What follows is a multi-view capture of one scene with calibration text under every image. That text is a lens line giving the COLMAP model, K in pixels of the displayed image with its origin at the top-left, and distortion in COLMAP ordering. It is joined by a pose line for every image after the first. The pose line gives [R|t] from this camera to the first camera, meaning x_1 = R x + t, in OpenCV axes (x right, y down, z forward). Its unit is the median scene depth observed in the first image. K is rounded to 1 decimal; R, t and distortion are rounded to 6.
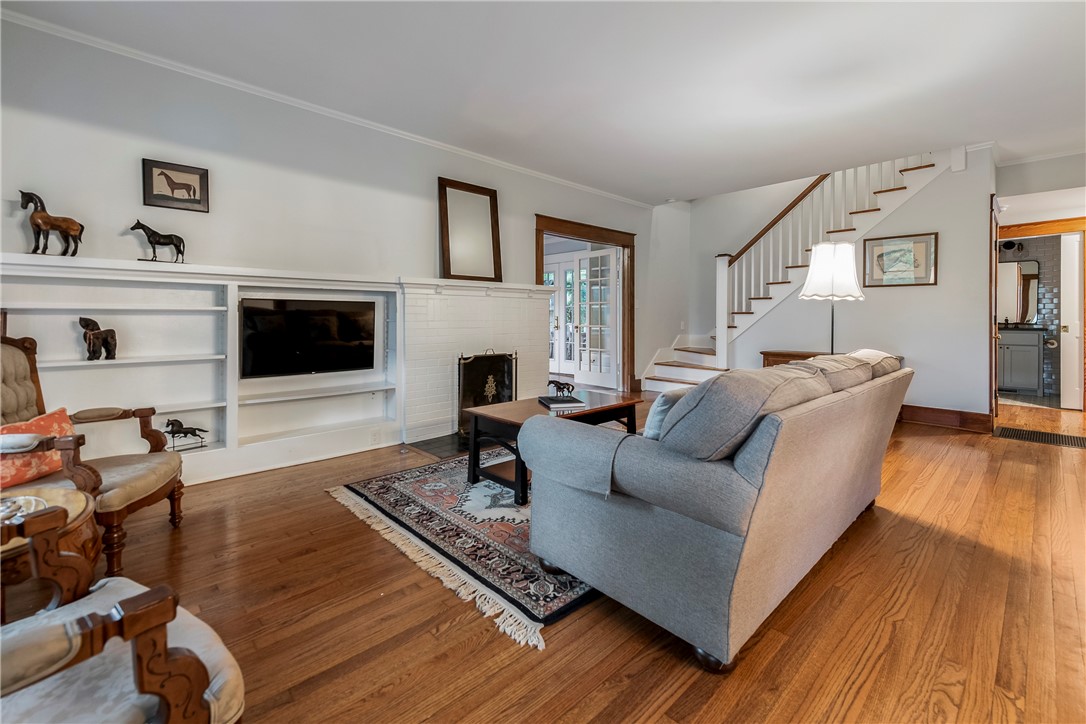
lens RADIAL K [[460.9, 0, 542.0], [0, 460.9, 318.4], [0, 0, 1]] dist [0.000017, -0.000040]
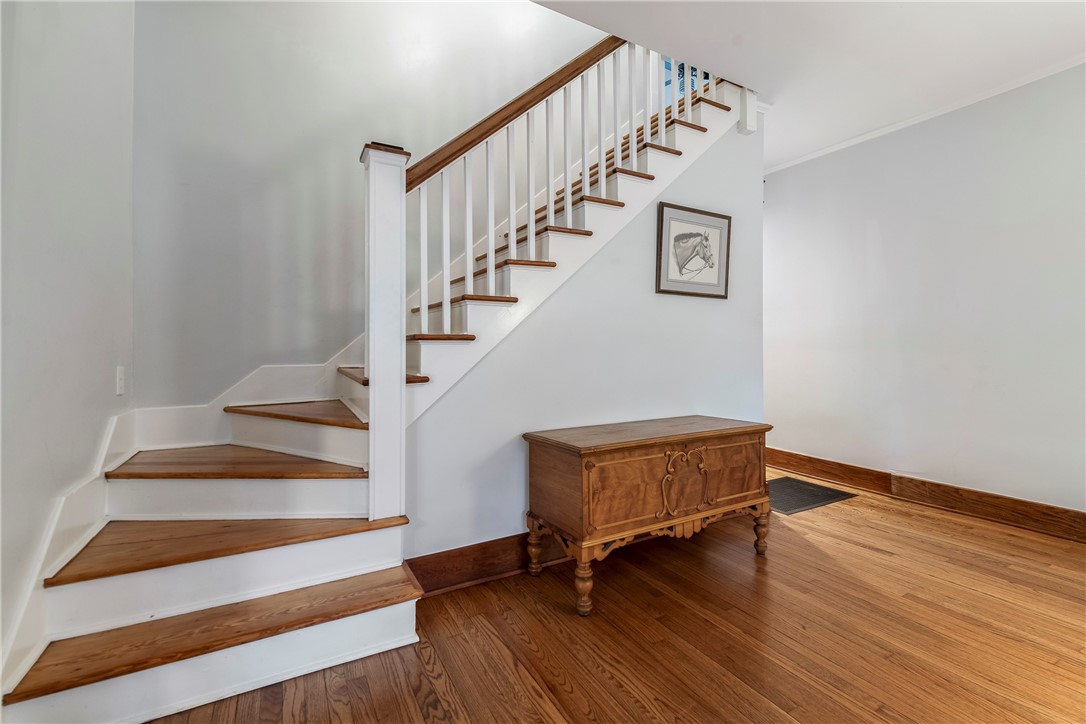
lens RADIAL K [[493.4, 0, 543.0], [0, 493.4, 362.0], [0, 0, 1]] dist [0.001193, 0.000090]
pose [[0.245773, -0.030495, 0.968848, 0.118859], [-0.000115, 0.999504, 0.031489, -0.006405], [-0.969327, -0.007851, 0.245648, 1.027319]]
